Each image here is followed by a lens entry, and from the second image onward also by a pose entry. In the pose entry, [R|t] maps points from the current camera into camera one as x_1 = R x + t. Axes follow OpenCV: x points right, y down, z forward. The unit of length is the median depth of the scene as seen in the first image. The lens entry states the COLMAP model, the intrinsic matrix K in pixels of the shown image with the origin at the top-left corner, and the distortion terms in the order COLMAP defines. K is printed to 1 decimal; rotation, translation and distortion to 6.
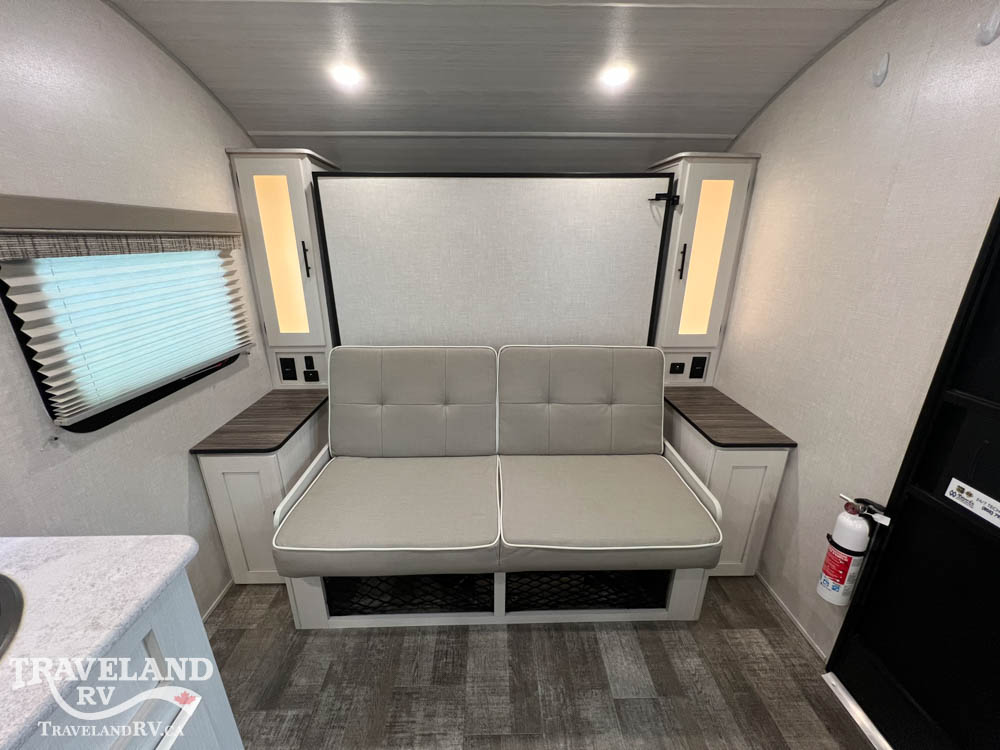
lens RADIAL K [[399.9, 0, 497.2], [0, 399.9, 373.0], [0, 0, 1]] dist [-0.002029, 0.000056]
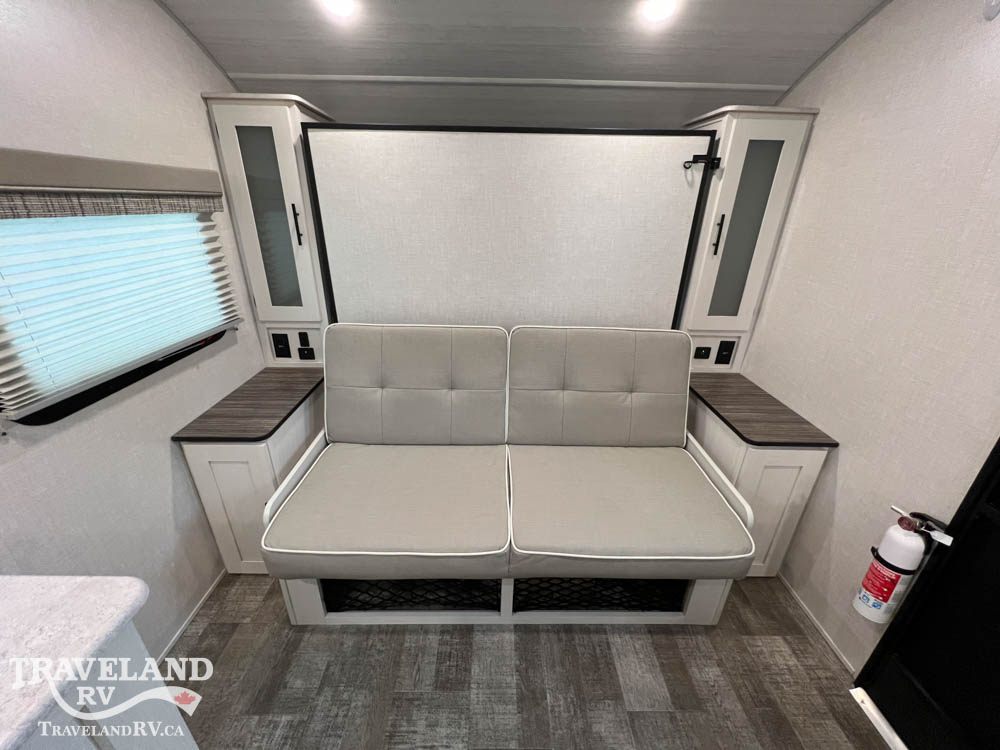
lens RADIAL K [[399.9, 0, 497.2], [0, 399.9, 373.0], [0, 0, 1]] dist [-0.002029, 0.000056]
pose [[0.999769, 0.020259, -0.007241, -0.020397], [-0.019651, 0.996919, 0.075942, -0.036009], [0.008757, -0.075782, 0.997086, 0.102845]]
